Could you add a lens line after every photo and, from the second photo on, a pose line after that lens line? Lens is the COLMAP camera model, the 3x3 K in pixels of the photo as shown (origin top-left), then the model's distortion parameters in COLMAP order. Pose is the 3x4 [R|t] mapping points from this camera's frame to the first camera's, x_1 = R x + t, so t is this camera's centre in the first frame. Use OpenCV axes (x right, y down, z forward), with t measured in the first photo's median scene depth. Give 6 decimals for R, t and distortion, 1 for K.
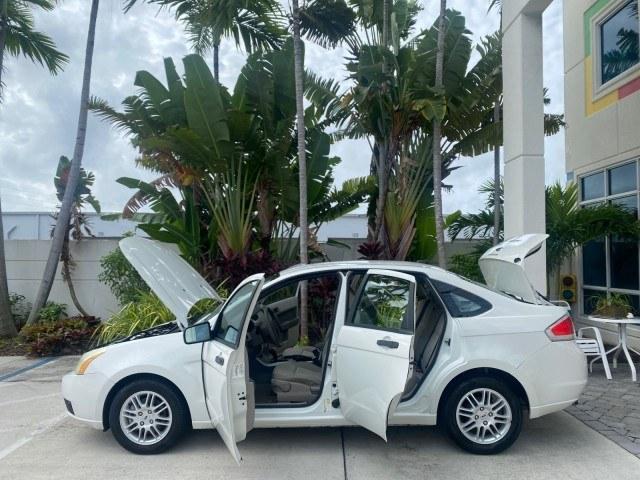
lens RADIAL K [[493.3, 0, 317.5], [0, 493.3, 238.1], [0, 0, 1]] dist [0.021219, -0.022458]
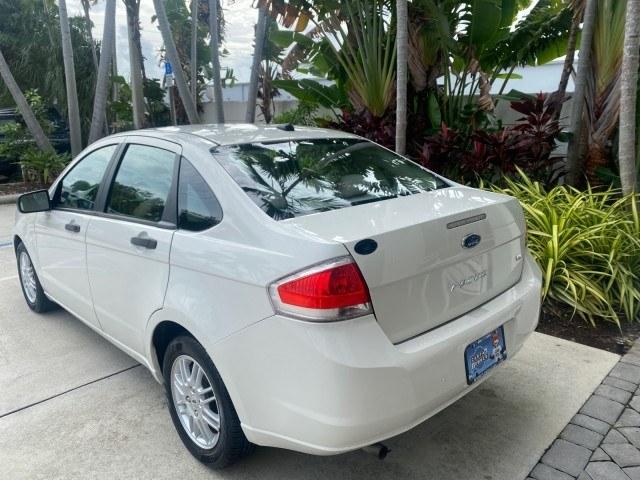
lens RADIAL K [[493.3, 0, 323.0], [0, 493.3, 237.1], [0, 0, 1]] dist [0.021219, -0.022458]
pose [[0.726714, 0.160741, -0.667870, 0.345546], [0.027064, 0.964783, 0.261650, 0.012349], [0.686407, -0.208219, 0.696771, 0.320965]]
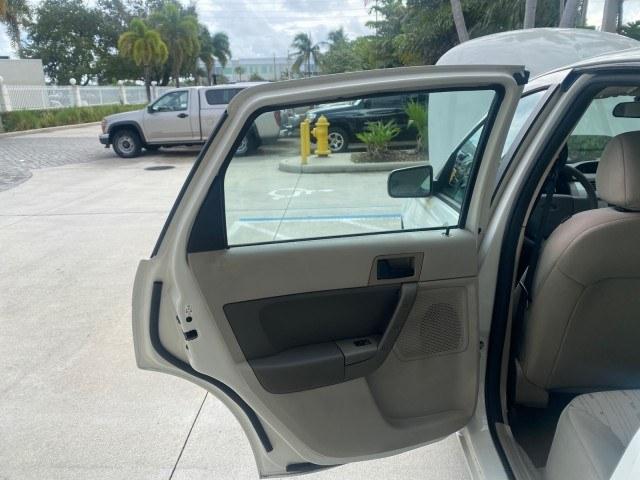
lens RADIAL K [[493.3, 0, 317.6], [0, 493.3, 234.1], [0, 0, 1]] dist [0.021219, -0.022458]
pose [[-0.034053, 0.276569, -0.960391, 0.186599], [0.066760, 0.959431, 0.273925, 0.031663], [0.997188, -0.054787, -0.051136, 0.401538]]
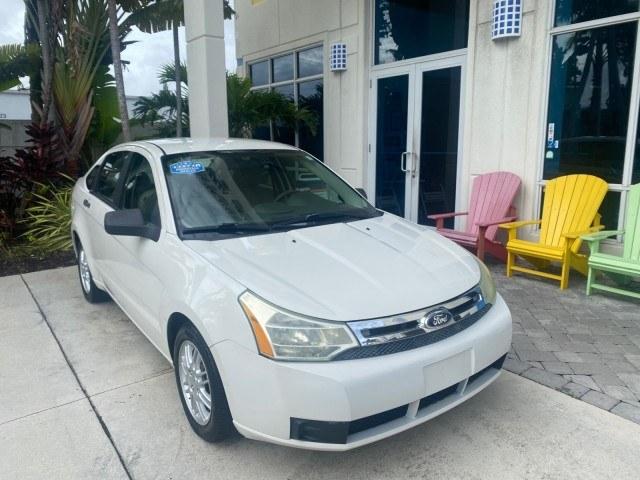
lens RADIAL K [[493.3, 0, 319.9], [0, 493.3, 237.6], [0, 0, 1]] dist [0.021219, -0.022458]
pose [[0.798390, -0.124011, 0.589233, -0.037048], [-0.011718, 0.975177, 0.221115, 0.007809], [-0.602027, -0.183440, 0.777118, -0.012000]]
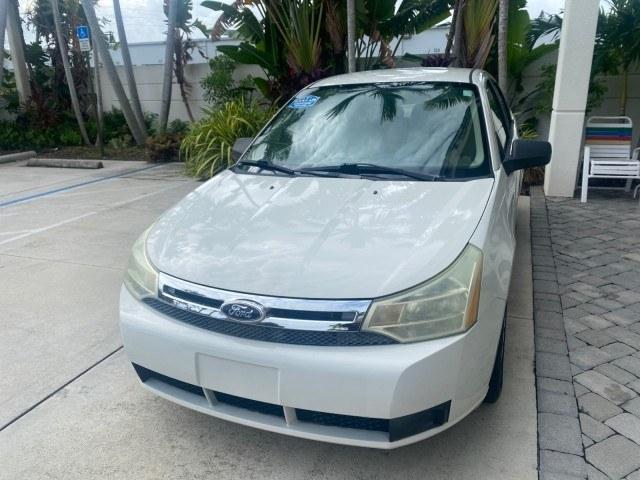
lens RADIAL K [[493.3, 0, 318.5], [0, 493.3, 235.7], [0, 0, 1]] dist [0.021219, -0.022458]
pose [[0.931048, 0.086385, -0.354523, 0.251785], [0.039201, 0.942271, 0.332550, 0.010781], [0.362784, -0.323518, 0.873913, -0.011189]]
